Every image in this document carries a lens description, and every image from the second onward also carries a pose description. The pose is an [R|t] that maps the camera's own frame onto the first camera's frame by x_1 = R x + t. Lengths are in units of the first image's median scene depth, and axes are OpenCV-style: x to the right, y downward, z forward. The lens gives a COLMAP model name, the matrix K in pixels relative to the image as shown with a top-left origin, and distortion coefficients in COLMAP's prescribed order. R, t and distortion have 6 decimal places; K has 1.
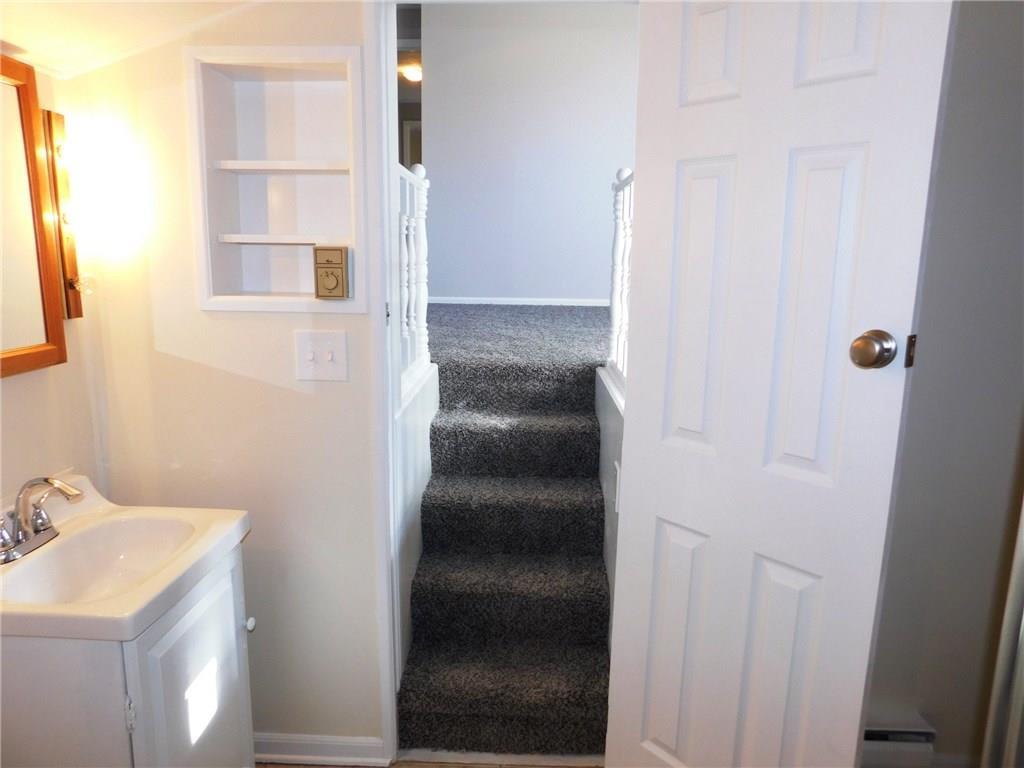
lens RADIAL K [[670.8, 0, 512.3], [0, 670.8, 384.4], [0, 0, 1]] dist [-0.044152, 0.022072]
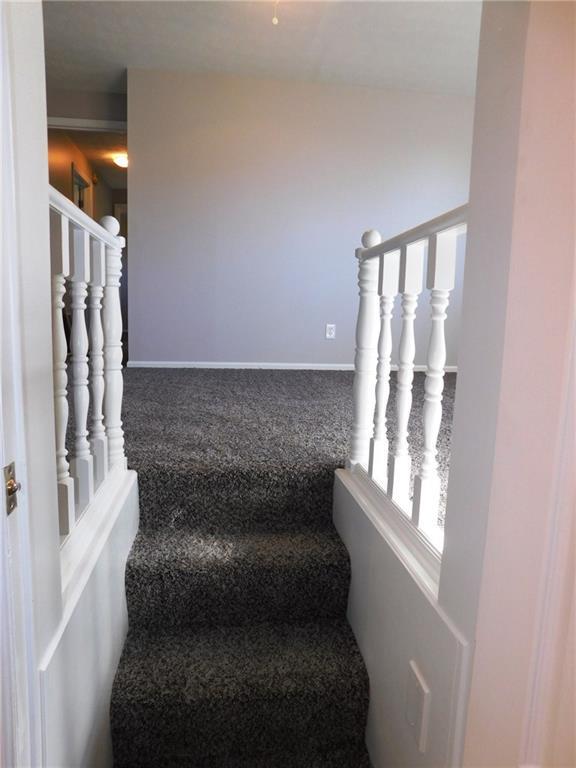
lens RADIAL K [[503.1, 0, 285.1], [0, 503.1, 383.5], [0, 0, 1]] dist [-0.044152, 0.022072]
pose [[0.987345, -0.006993, 0.158432, -0.033403], [0.015672, 0.998439, -0.053602, -0.101843], [-0.157810, 0.055406, 0.985914, 0.403037]]
